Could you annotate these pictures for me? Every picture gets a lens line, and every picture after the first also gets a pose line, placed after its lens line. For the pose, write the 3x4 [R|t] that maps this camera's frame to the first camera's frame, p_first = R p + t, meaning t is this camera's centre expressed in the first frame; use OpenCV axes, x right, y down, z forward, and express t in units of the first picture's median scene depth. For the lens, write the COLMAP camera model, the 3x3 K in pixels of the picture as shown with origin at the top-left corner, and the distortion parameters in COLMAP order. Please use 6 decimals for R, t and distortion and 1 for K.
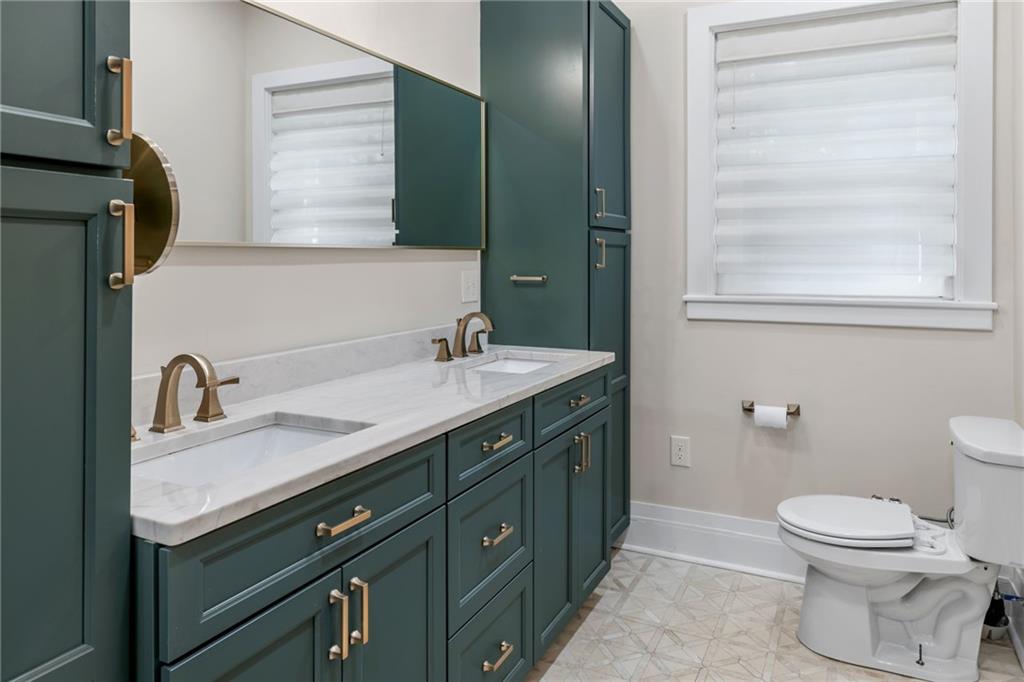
lens RADIAL K [[681.4, 0, 511.8], [0, 681.4, 352.6], [0, 0, 1]] dist [-0.003217, -0.000297]
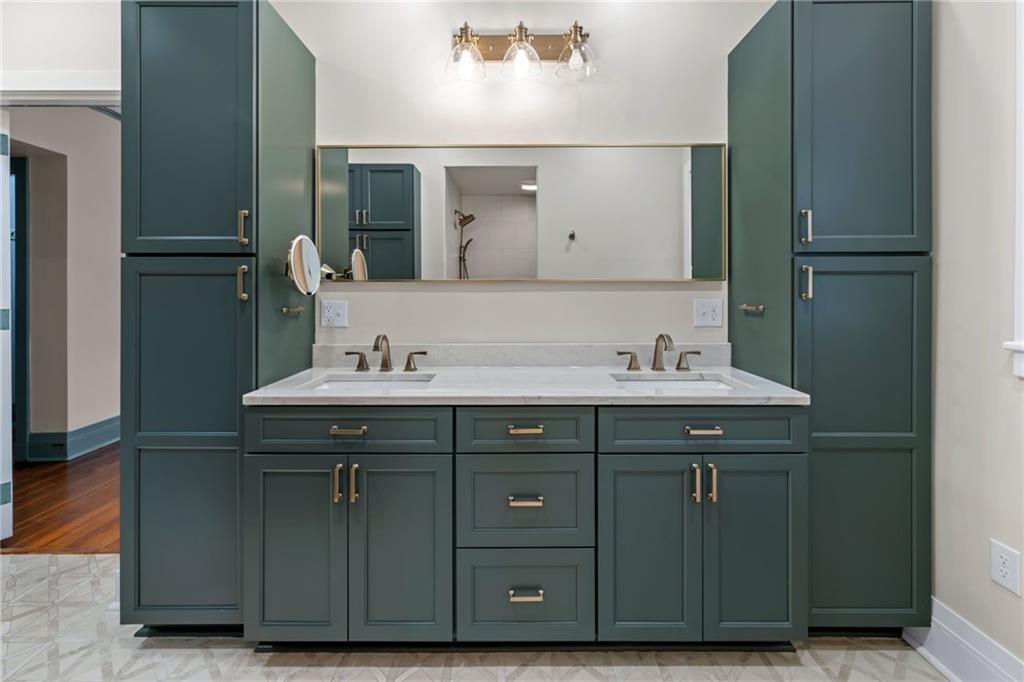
lens RADIAL K [[435.7, 0, 512.0], [0, 435.7, 341.0], [0, 0, 1]] dist [-0.000818, -0.000151]
pose [[0.446259, 0.100901, -0.889197, 0.458166], [-0.123202, 0.991089, 0.050632, -0.049190], [0.886383, 0.086956, 0.454713, 0.394146]]
